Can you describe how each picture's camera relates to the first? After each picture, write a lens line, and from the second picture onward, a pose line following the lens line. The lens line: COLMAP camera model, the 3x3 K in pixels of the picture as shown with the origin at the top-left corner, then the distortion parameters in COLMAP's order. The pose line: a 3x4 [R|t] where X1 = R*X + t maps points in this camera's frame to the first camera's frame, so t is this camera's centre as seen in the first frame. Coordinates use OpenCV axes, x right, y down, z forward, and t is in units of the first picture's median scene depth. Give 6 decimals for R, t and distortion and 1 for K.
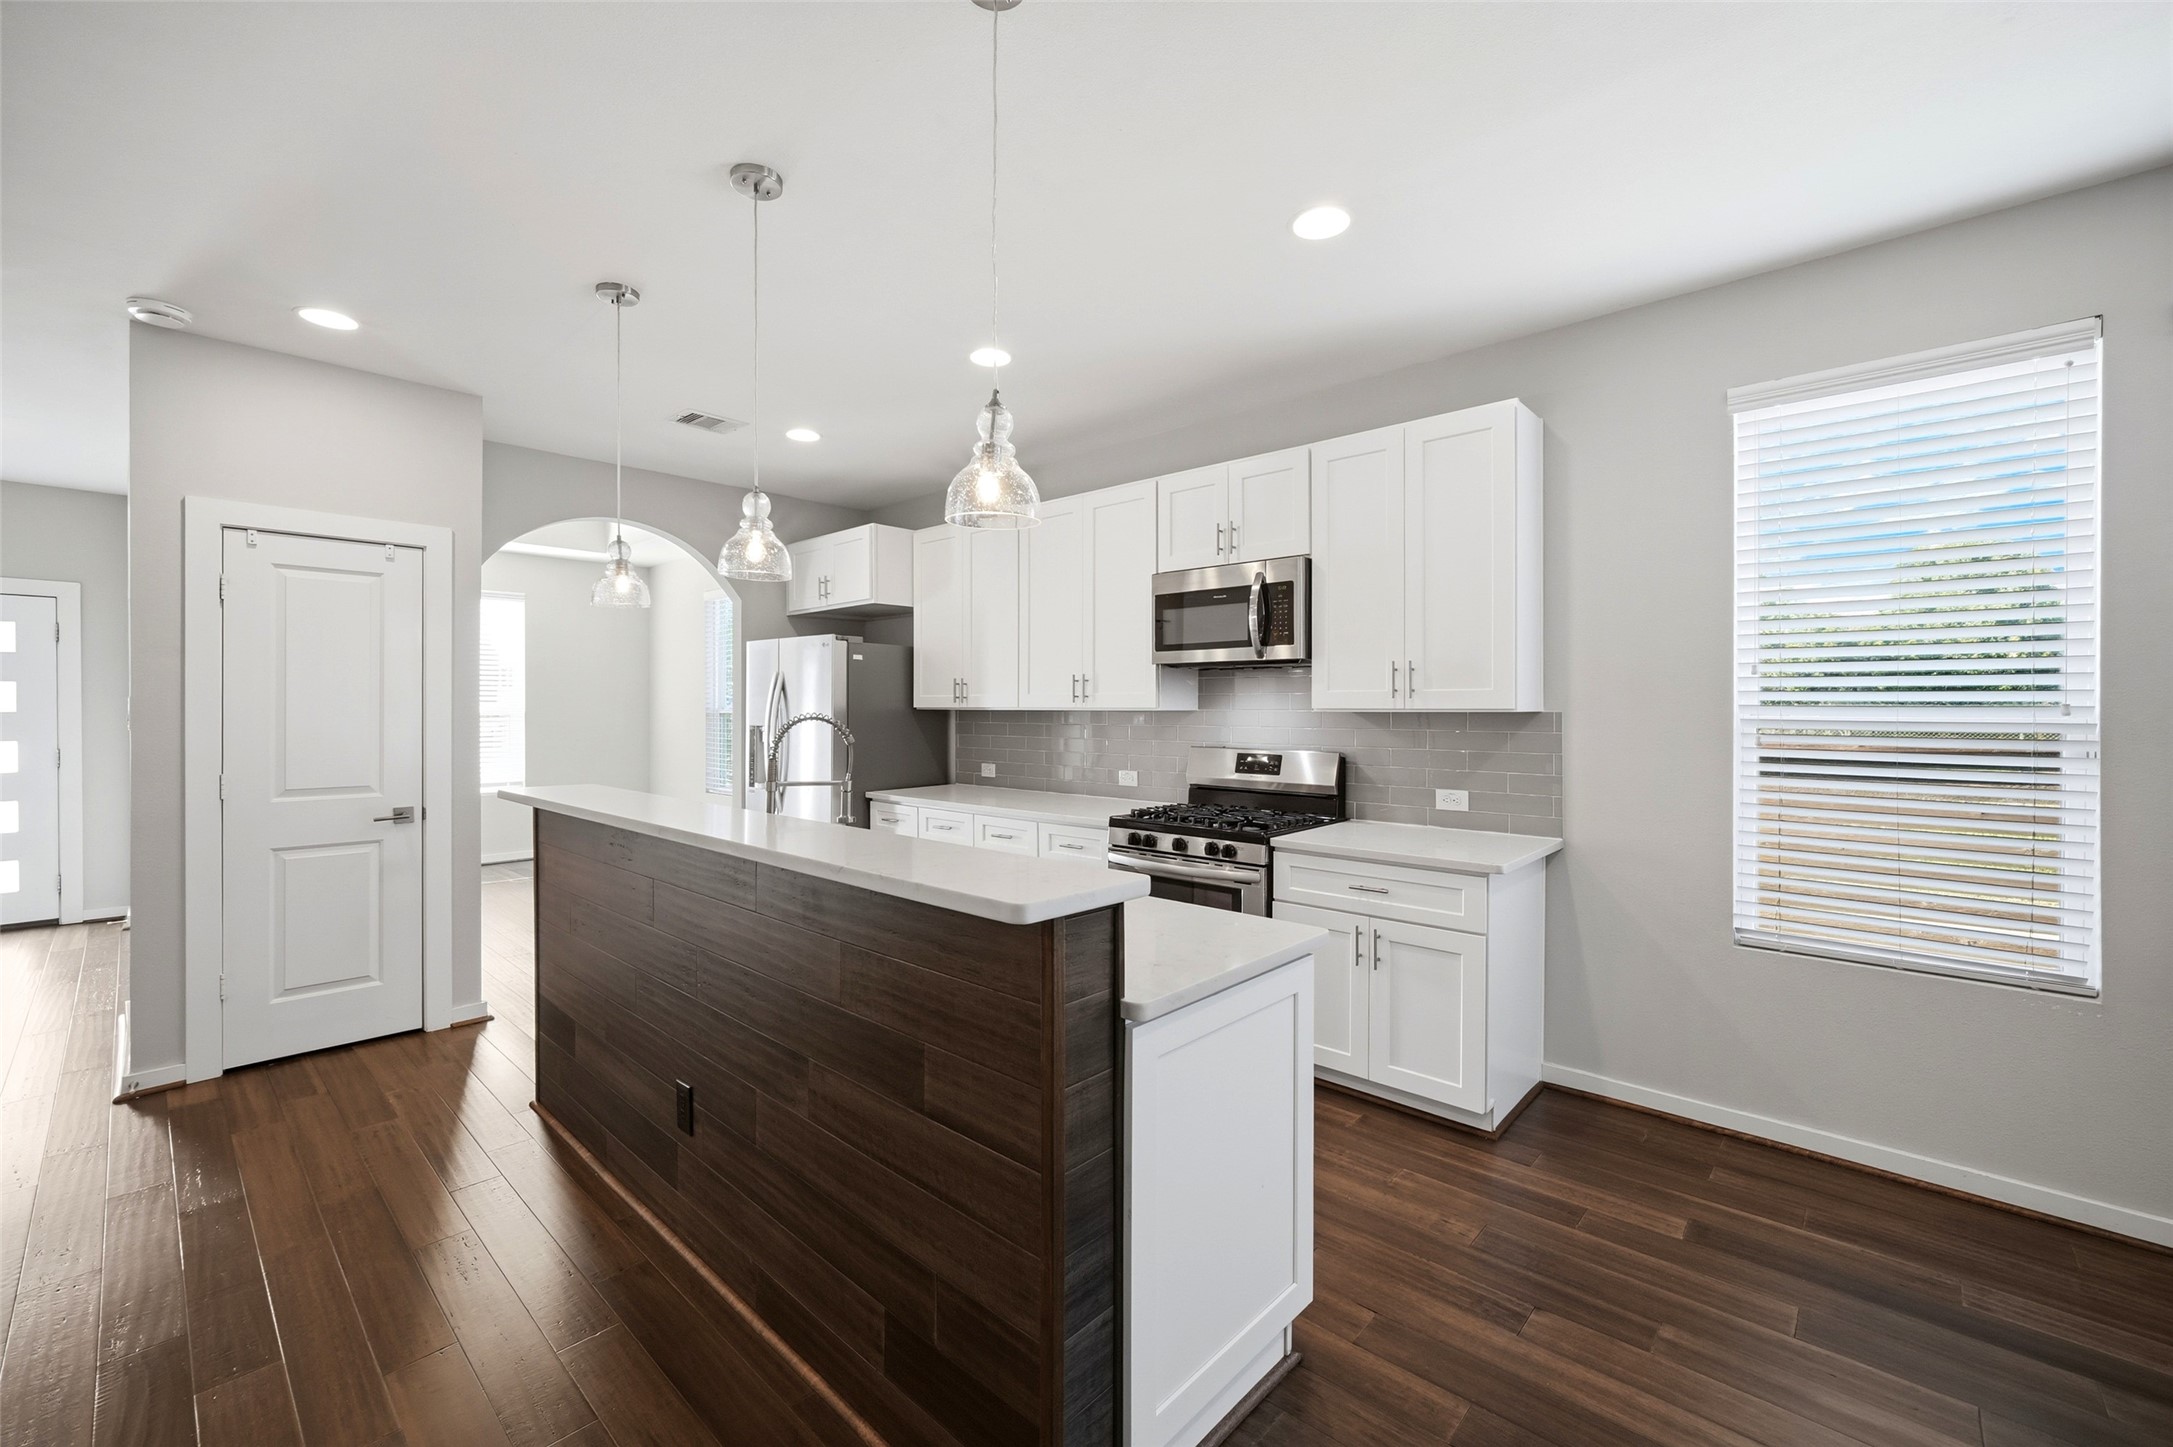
lens RADIAL K [[882.7, 0, 1086.2], [0, 882.7, 718.3], [0, 0, 1]] dist [-0.002293, 0.000306]
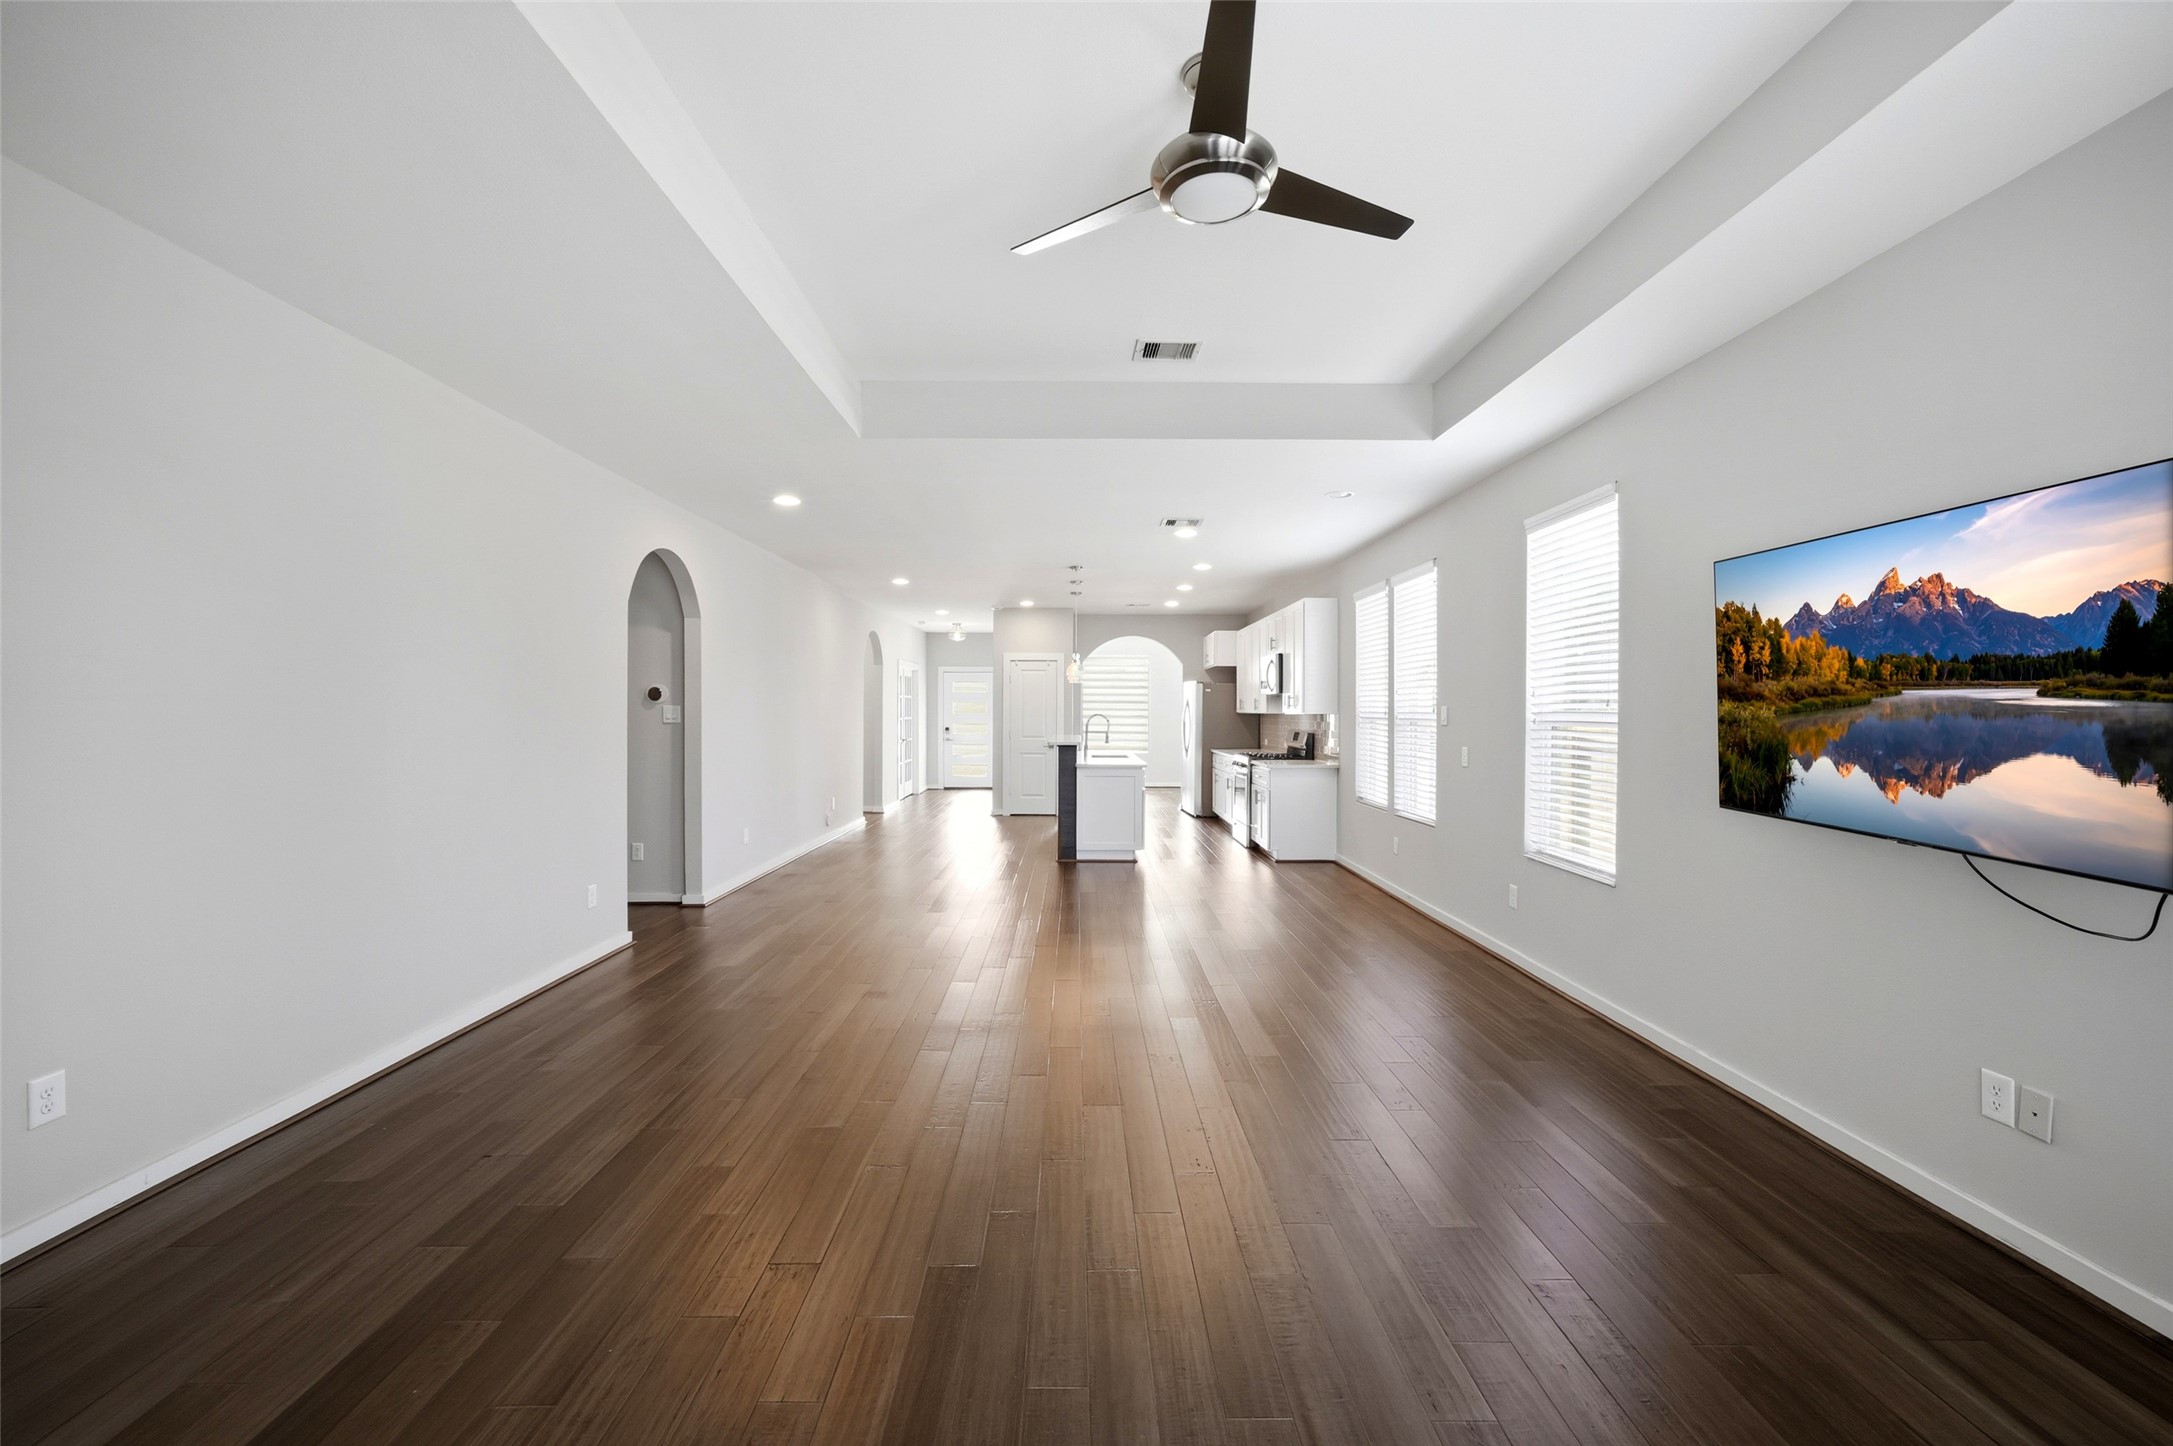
lens RADIAL K [[935.9, 0, 1080.7], [0, 935.9, 729.4], [0, 0, 1]] dist [-0.001033, -0.000082]
pose [[0.688372, 0.015759, -0.725187, 1.772862], [-0.011552, 0.999875, 0.010762, 0.013324], [0.725266, 0.000970, 0.688468, -1.259075]]
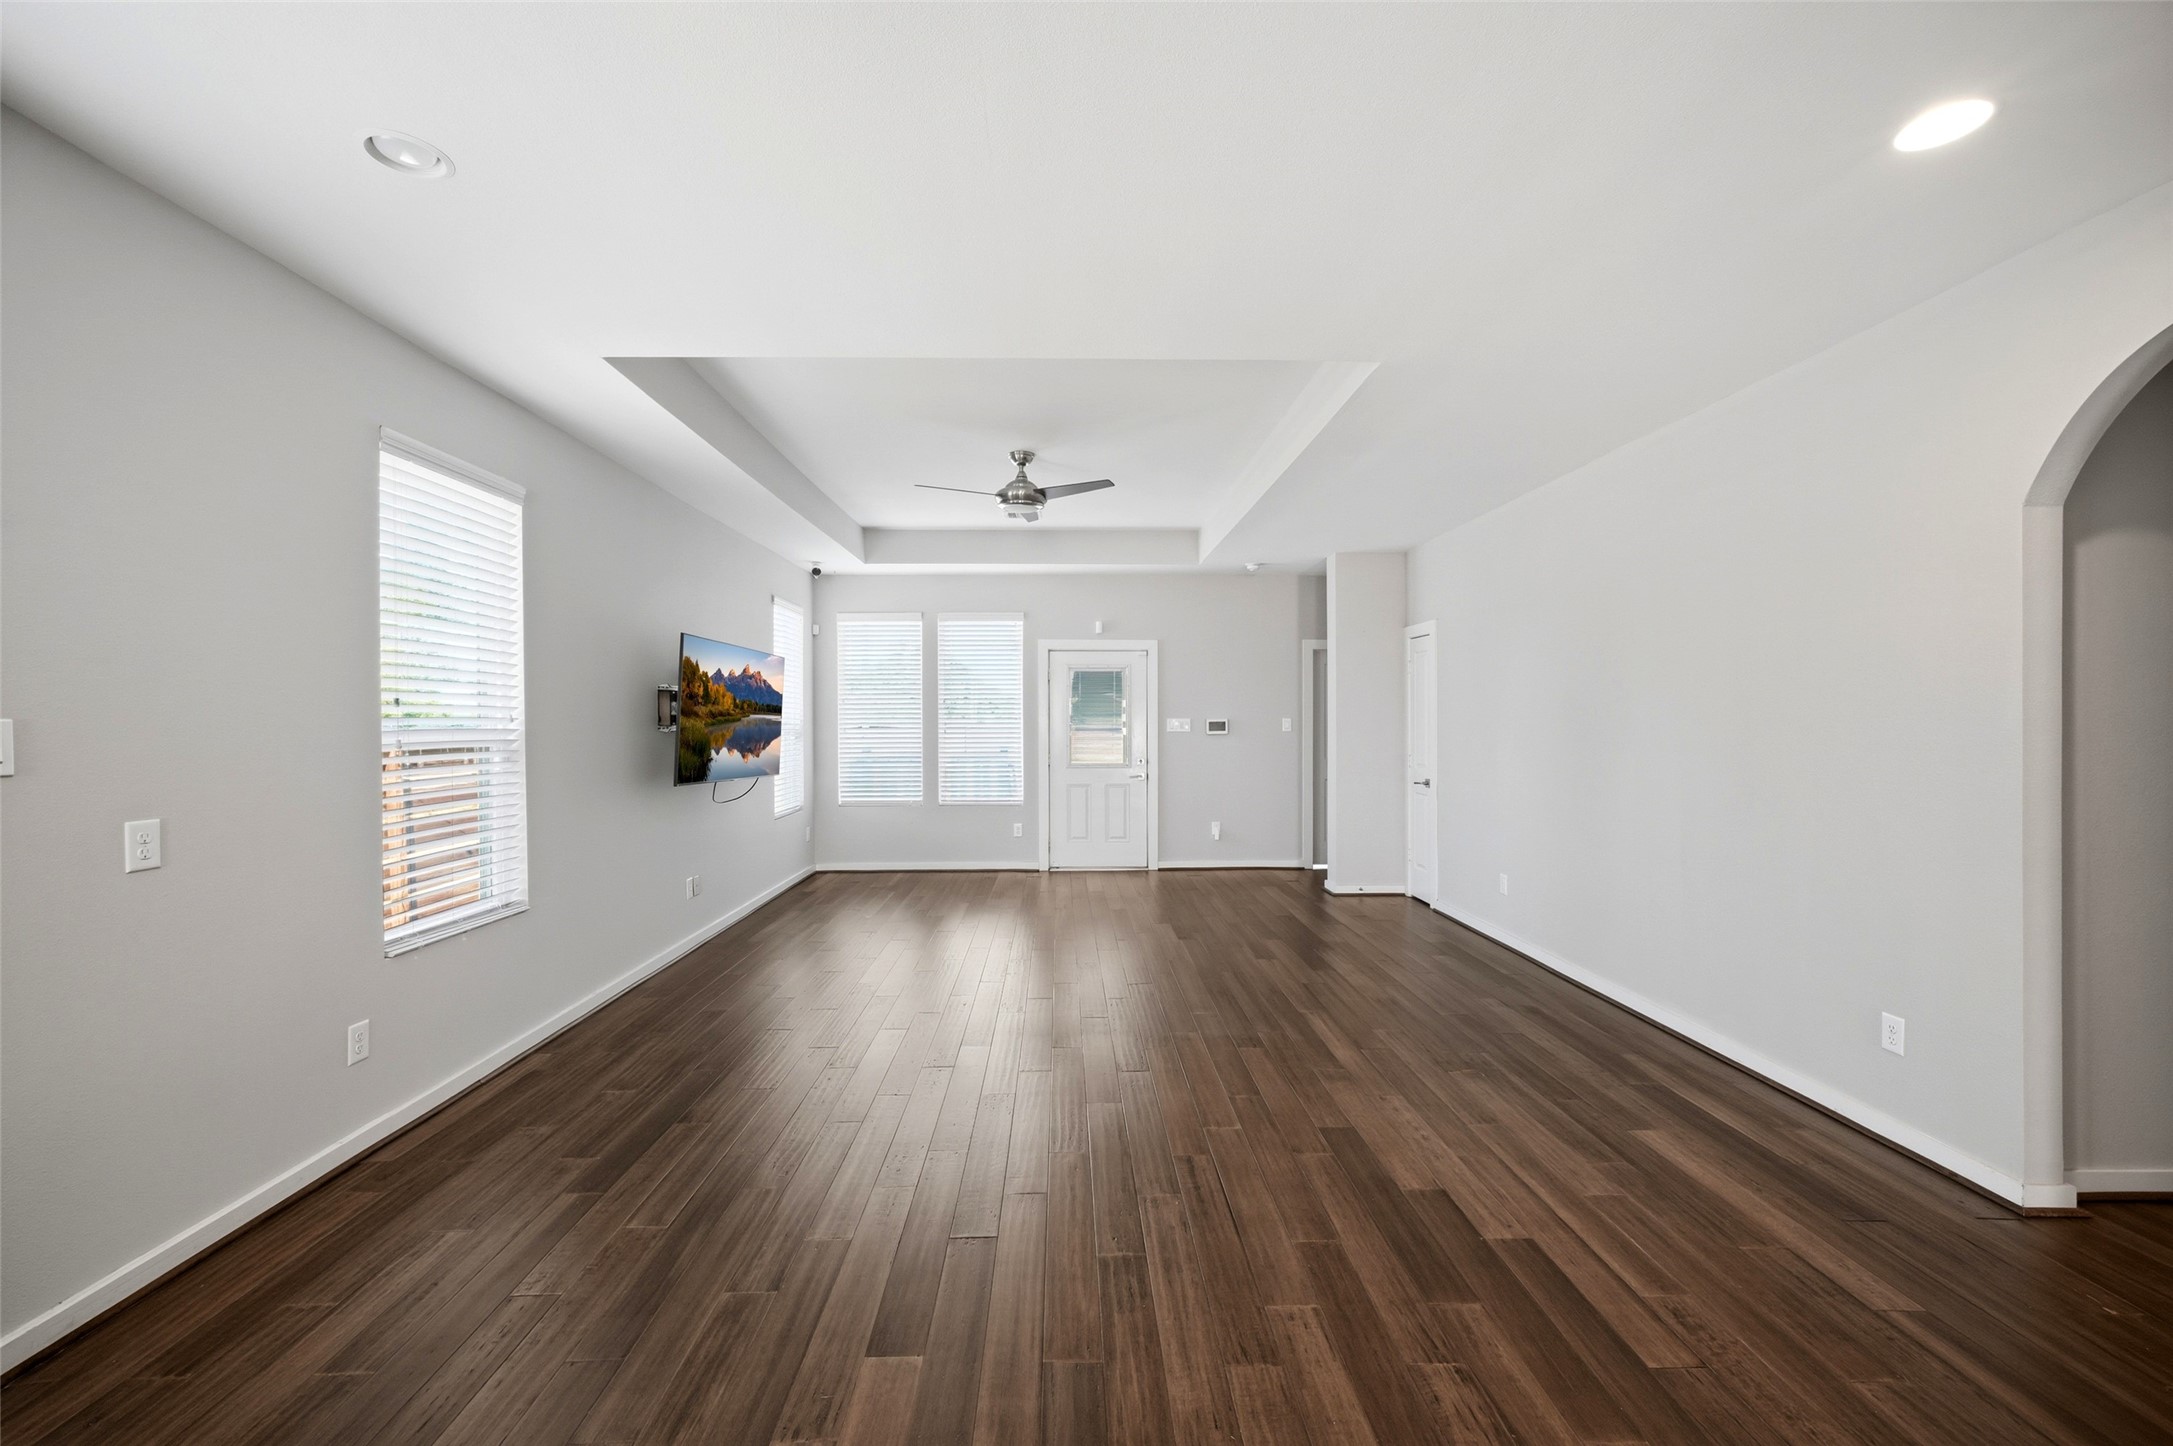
lens RADIAL K [[882.7, 0, 1086.2], [0, 882.7, 717.8], [0, 0, 1]] dist [-0.002293, 0.000306]
pose [[-0.692845, 0.001612, 0.721085, 0.122424], [0.009124, 0.999937, 0.006531, -0.015020], [-0.721029, 0.011104, -0.692816, 0.345032]]
